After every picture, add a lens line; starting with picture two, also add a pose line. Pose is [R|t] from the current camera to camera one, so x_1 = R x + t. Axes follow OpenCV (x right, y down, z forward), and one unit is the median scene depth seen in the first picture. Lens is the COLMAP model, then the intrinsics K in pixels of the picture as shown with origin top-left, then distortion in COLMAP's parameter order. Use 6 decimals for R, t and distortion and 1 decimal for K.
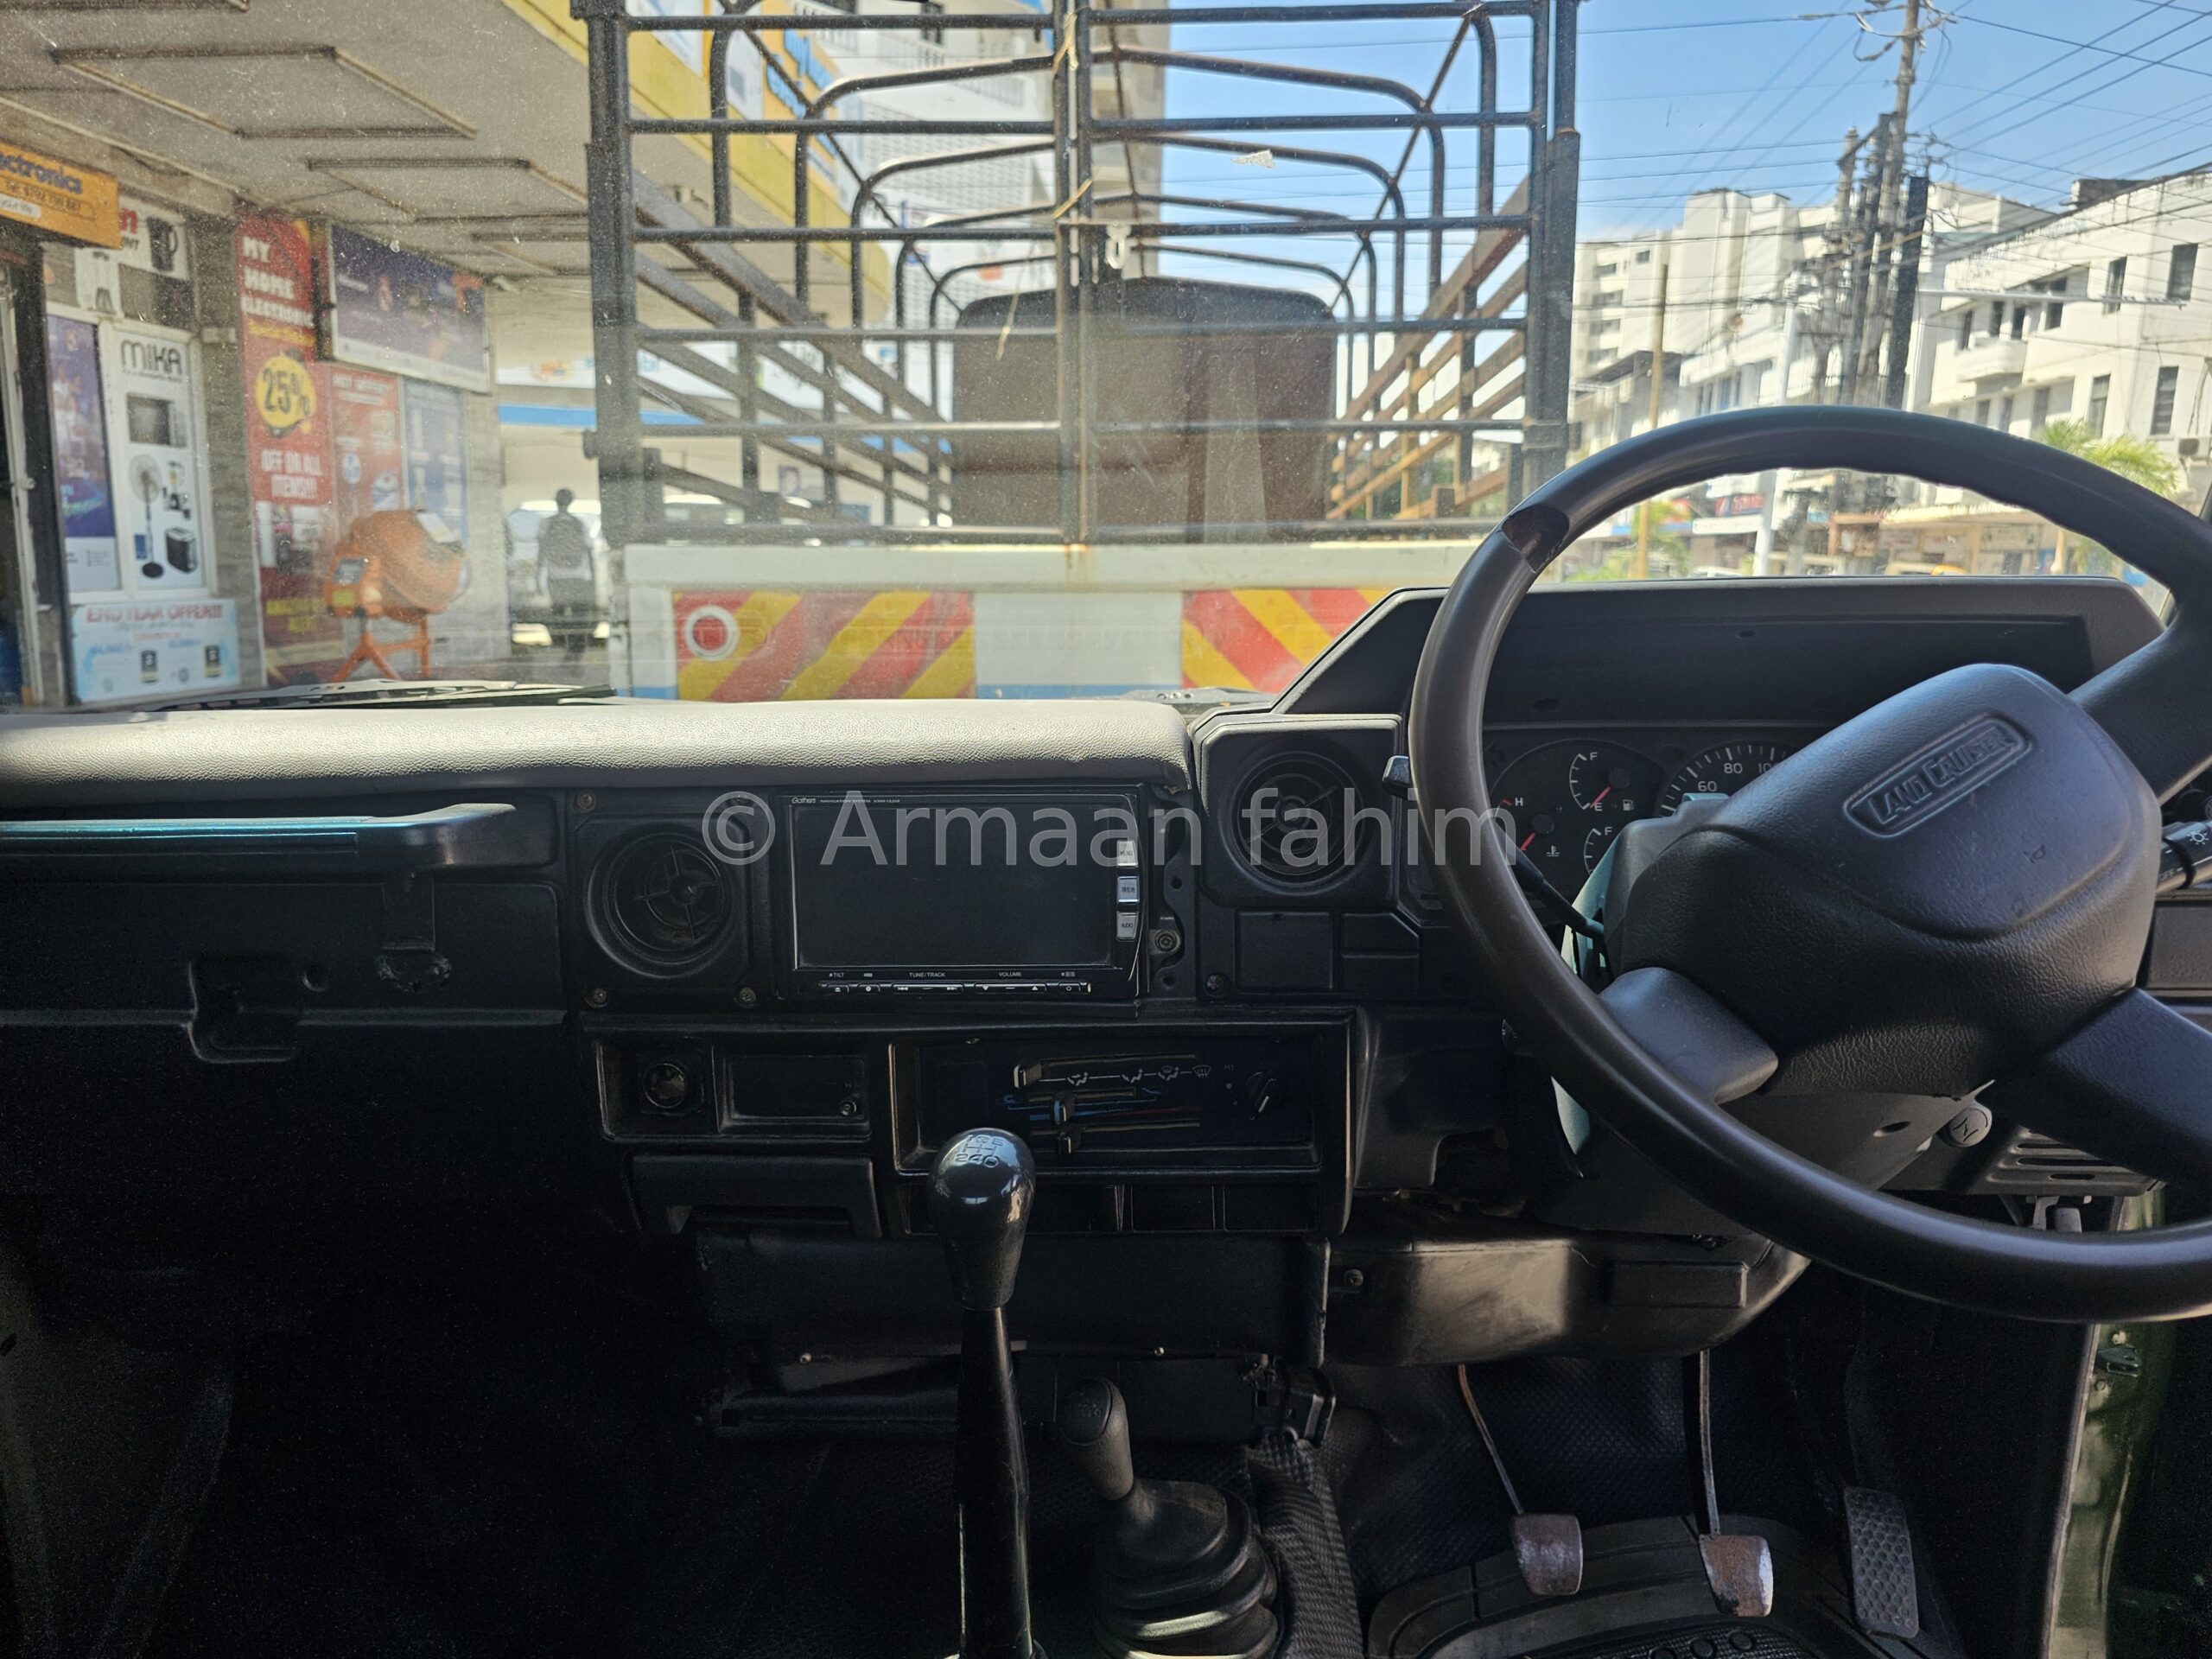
lens RADIAL K [[1504.5, 0, 1106.0], [0, 1504.5, 829.5], [0, 0, 1]] dist [0.042132, -0.065335]
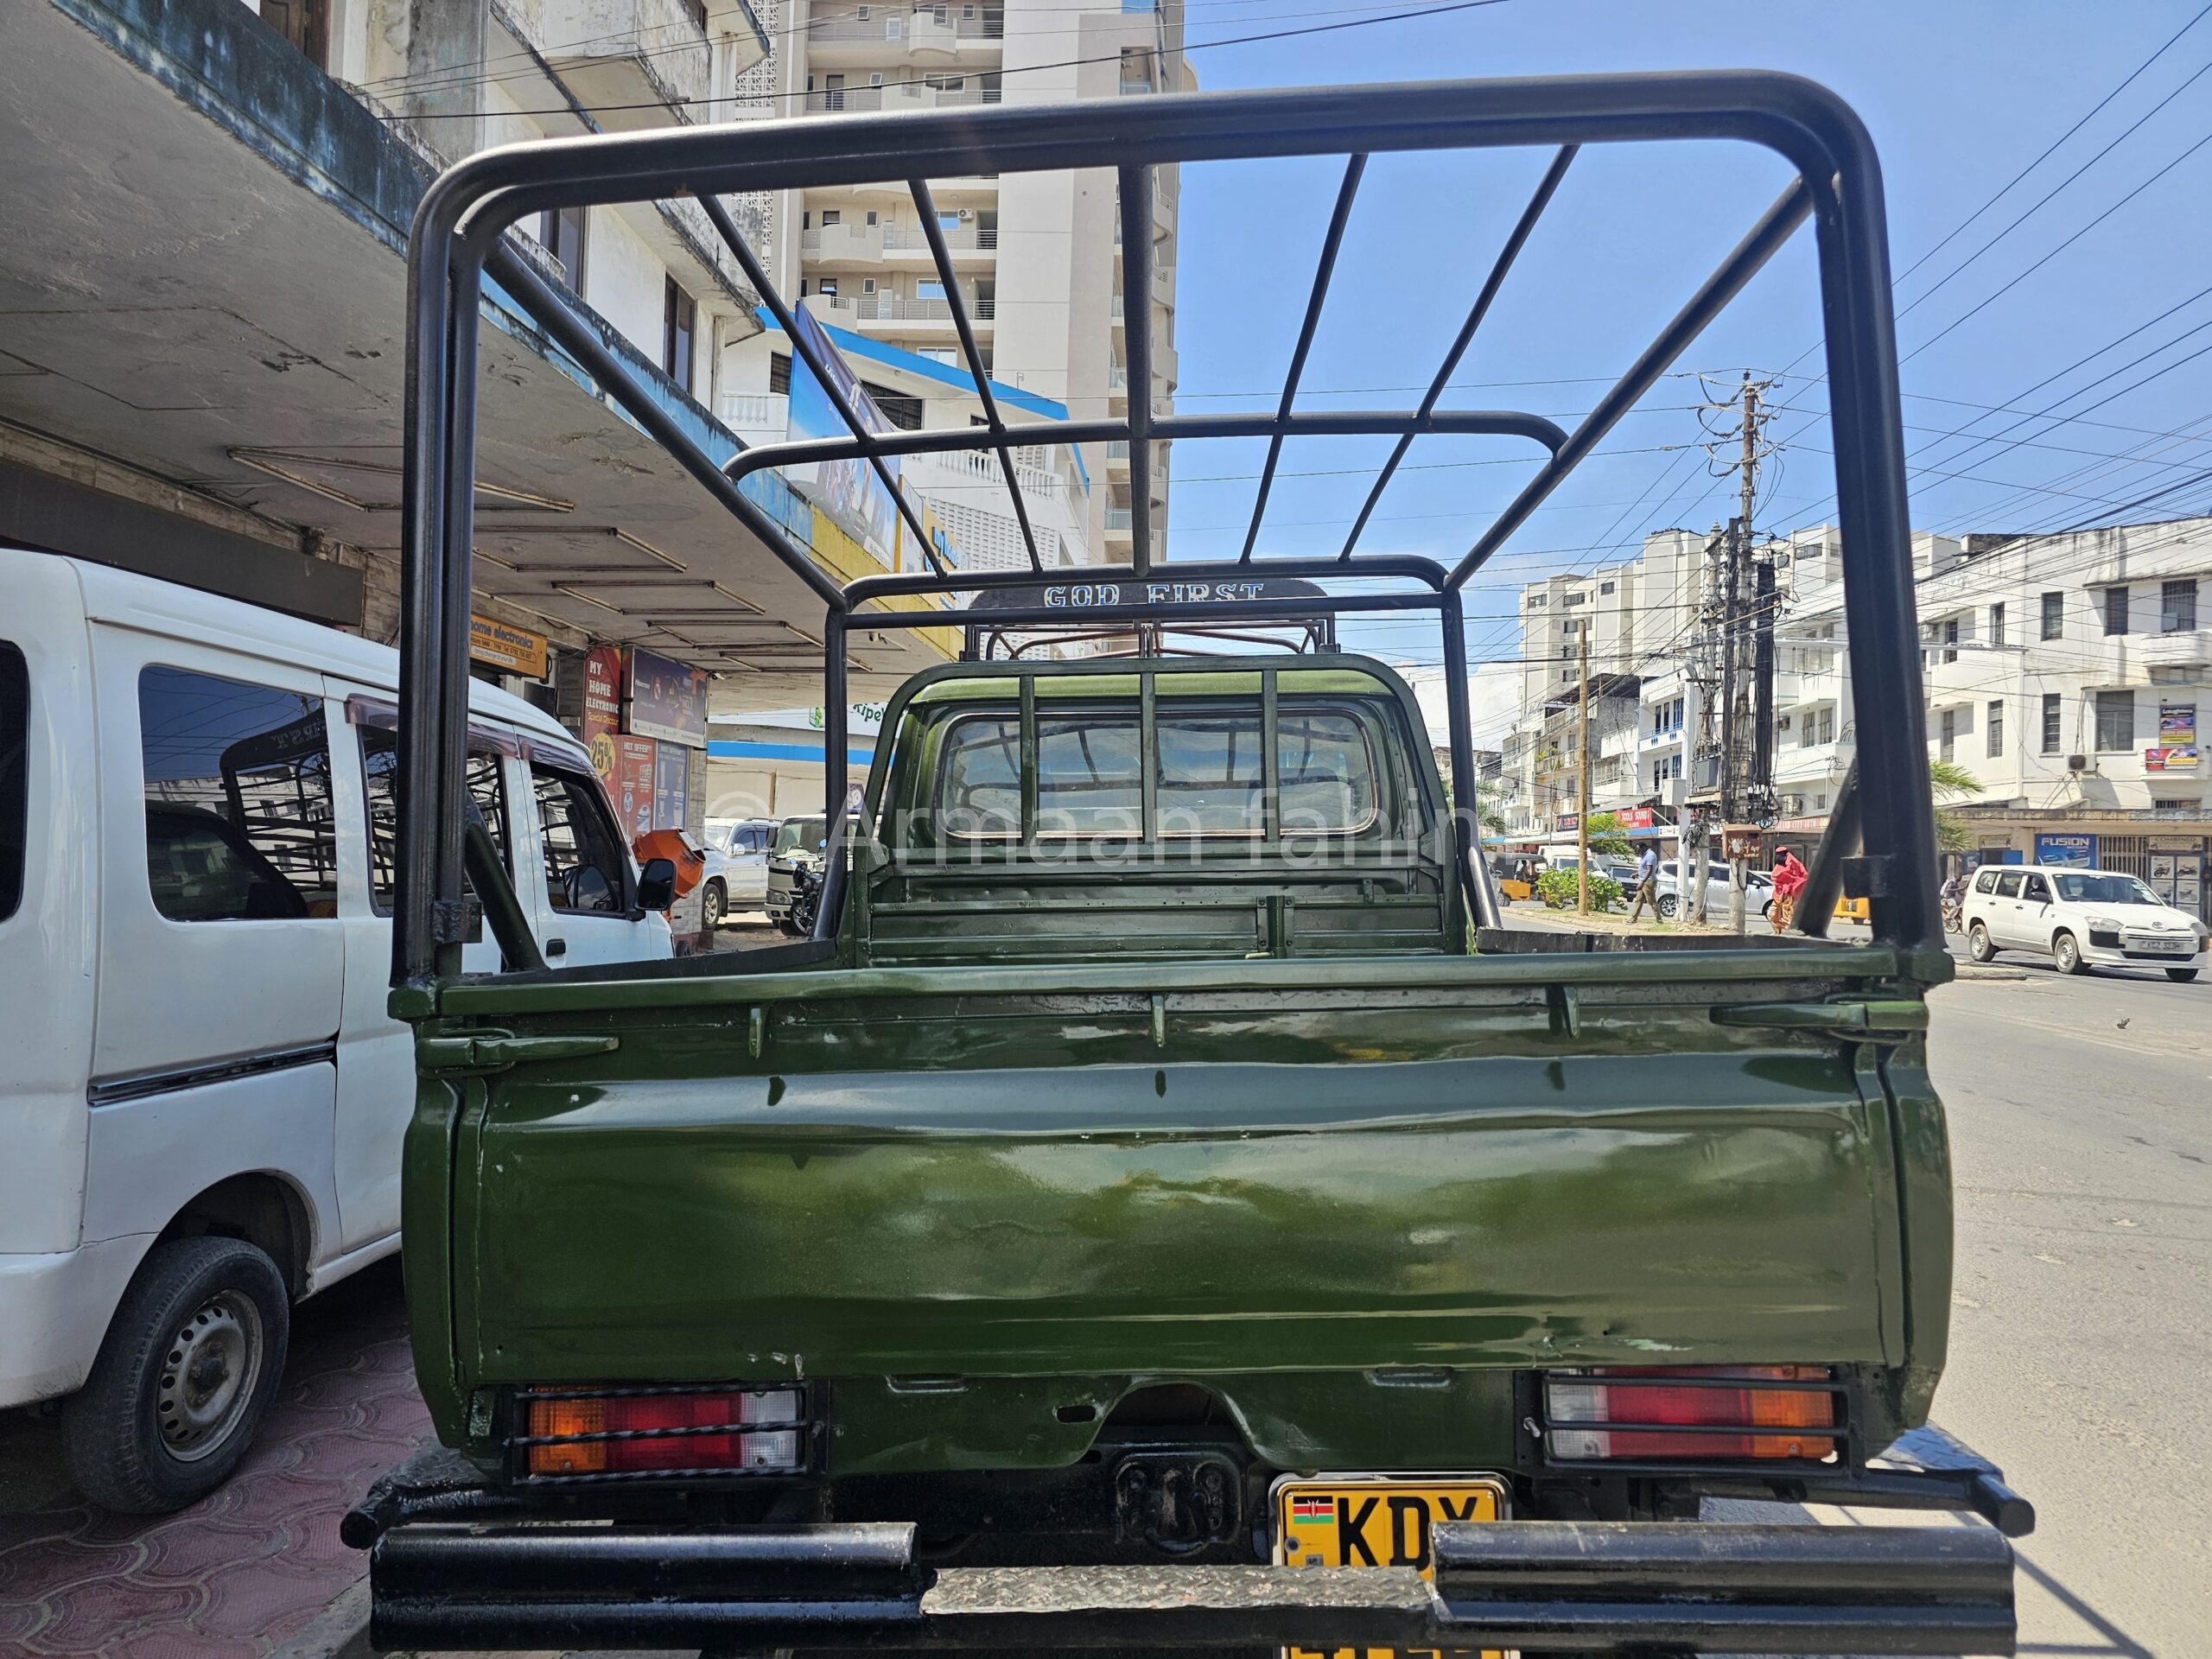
lens RADIAL K [[1443.5, 0, 1098.1], [0, 1443.5, 834.4], [0, 0, 1]] dist [0.065614, -0.061173]
pose [[0.999917, -0.000644, -0.012907, -0.007914], [-0.001861, 0.981176, -0.193104, 0.030008], [0.012788, 0.193112, 0.981093, -0.172837]]
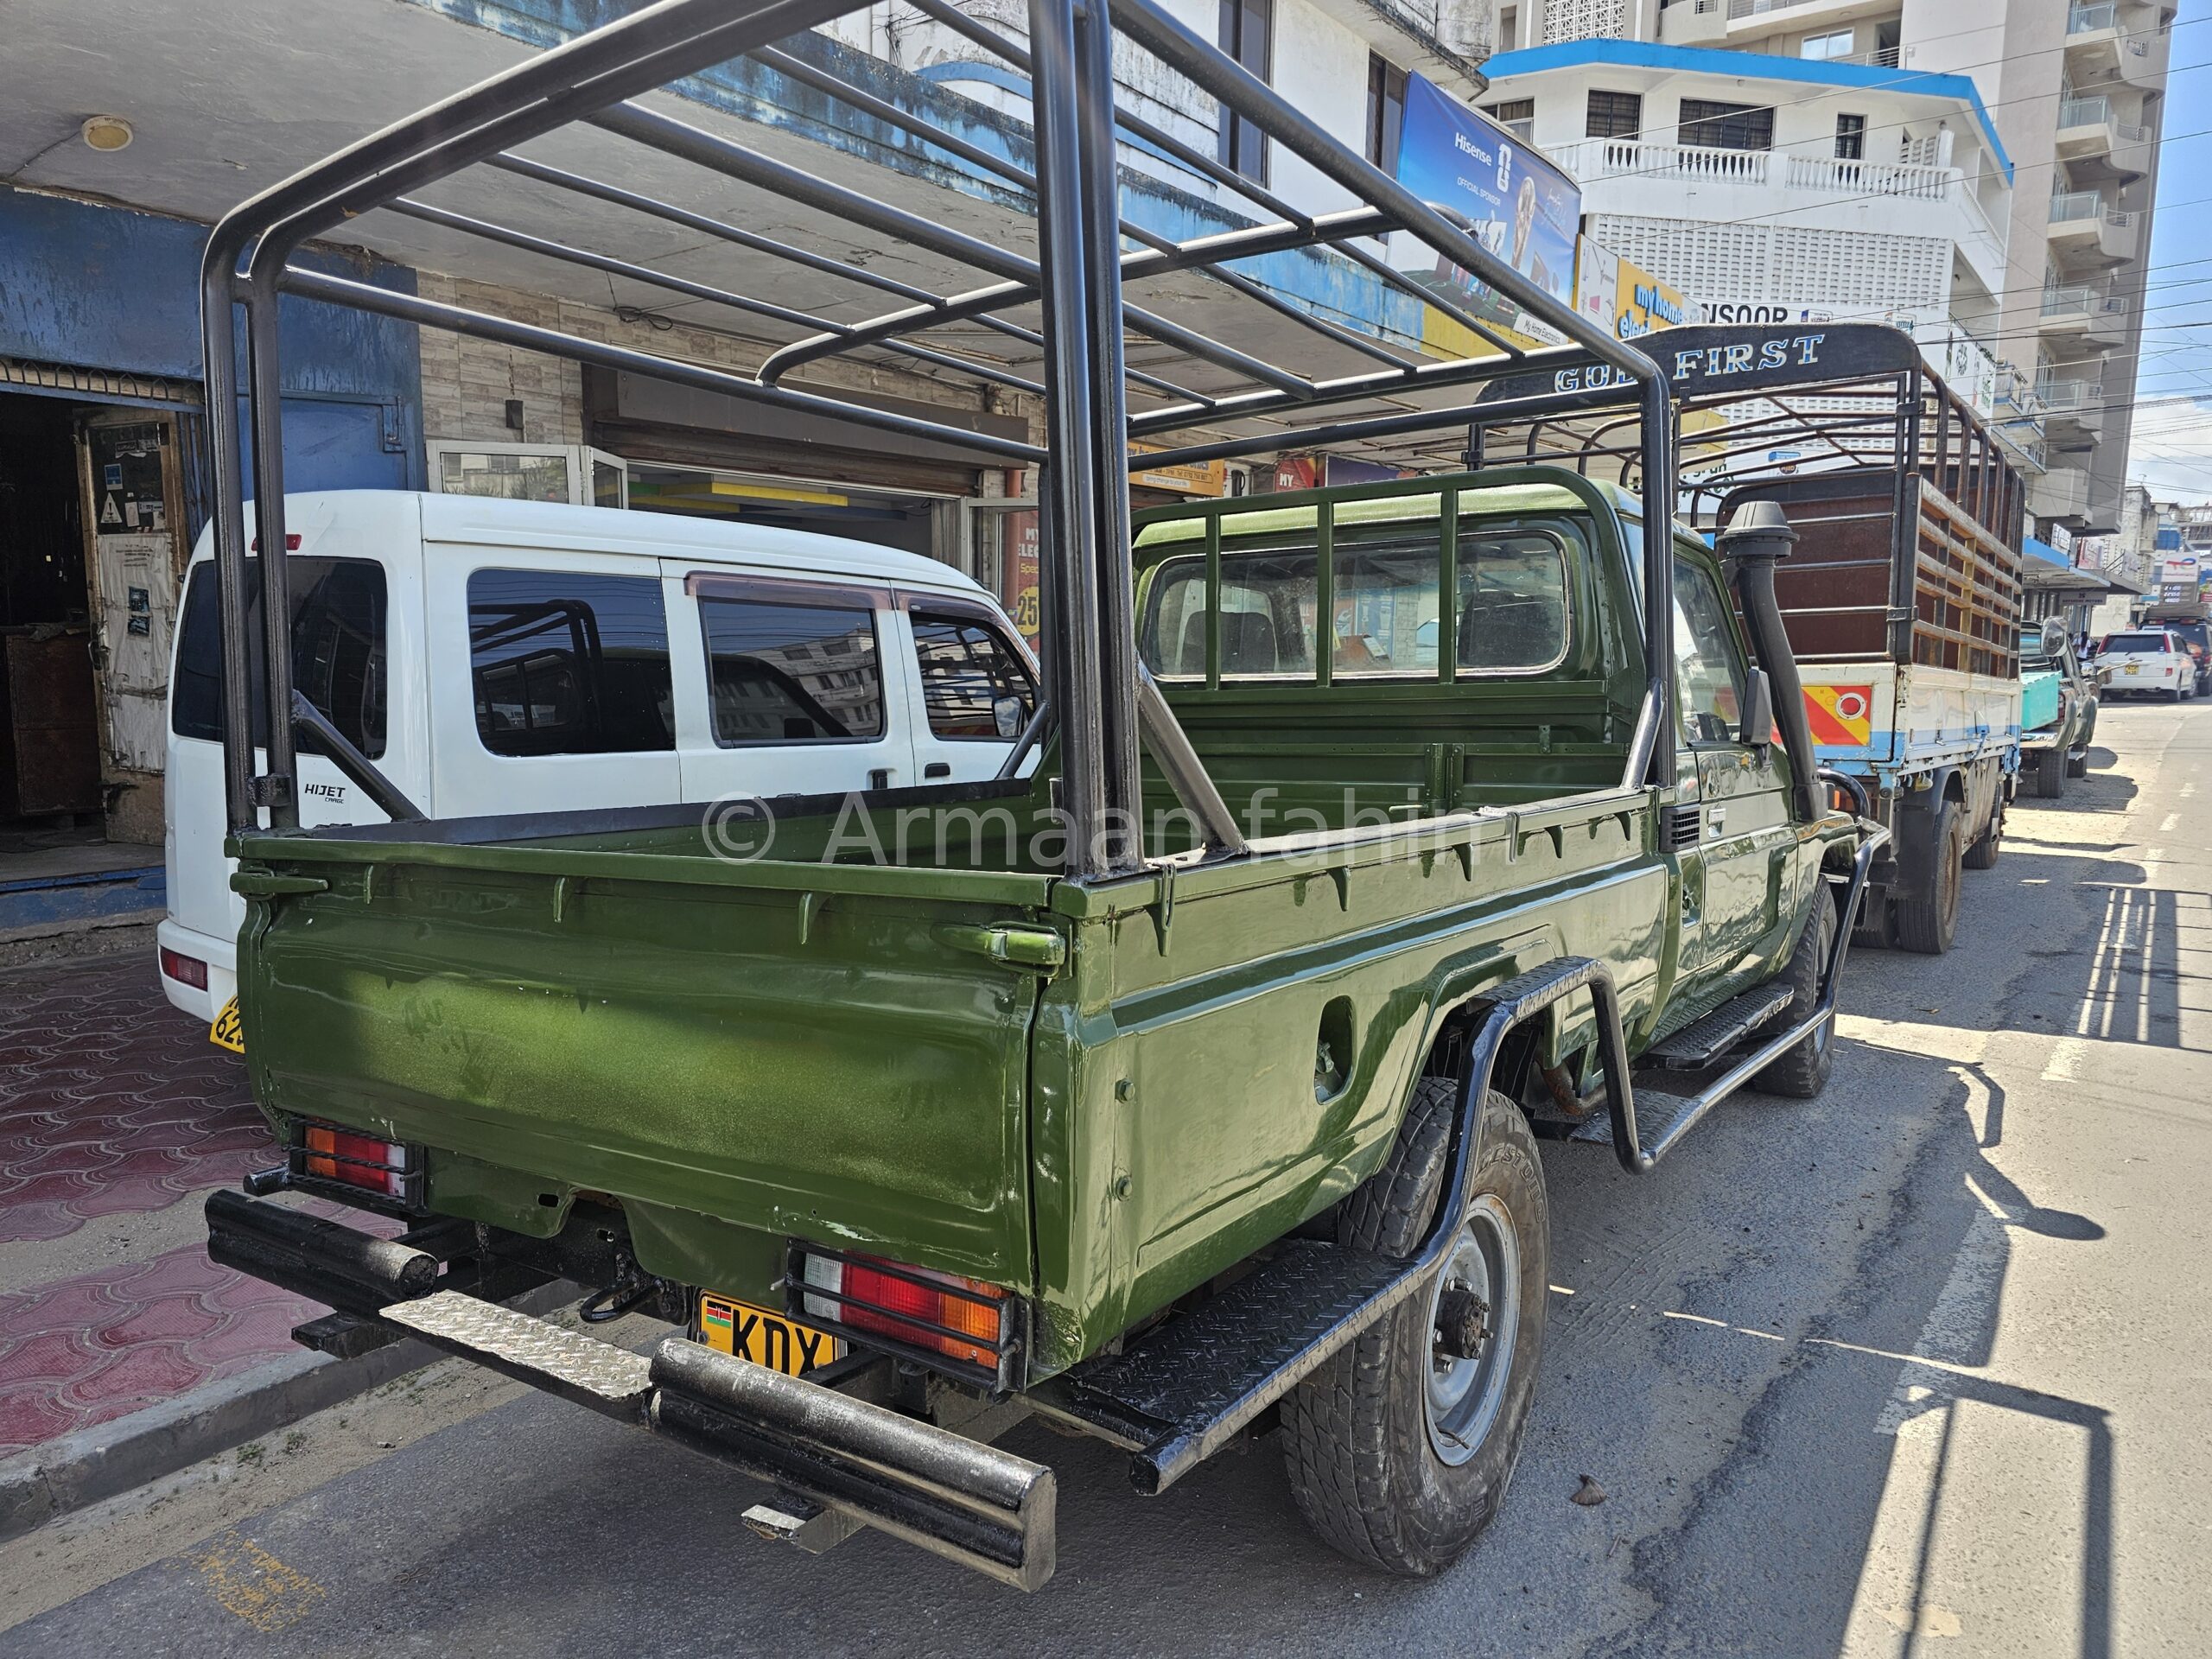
lens RADIAL K [[1443.5, 0, 1098.1], [0, 1443.5, 834.4], [0, 0, 1]] dist [0.065614, -0.061173]
pose [[0.846757, 0.050235, -0.529603, 0.045317], [-0.077438, 0.996567, -0.029284, 0.023928], [0.526313, 0.065808, 0.847740, -0.161322]]
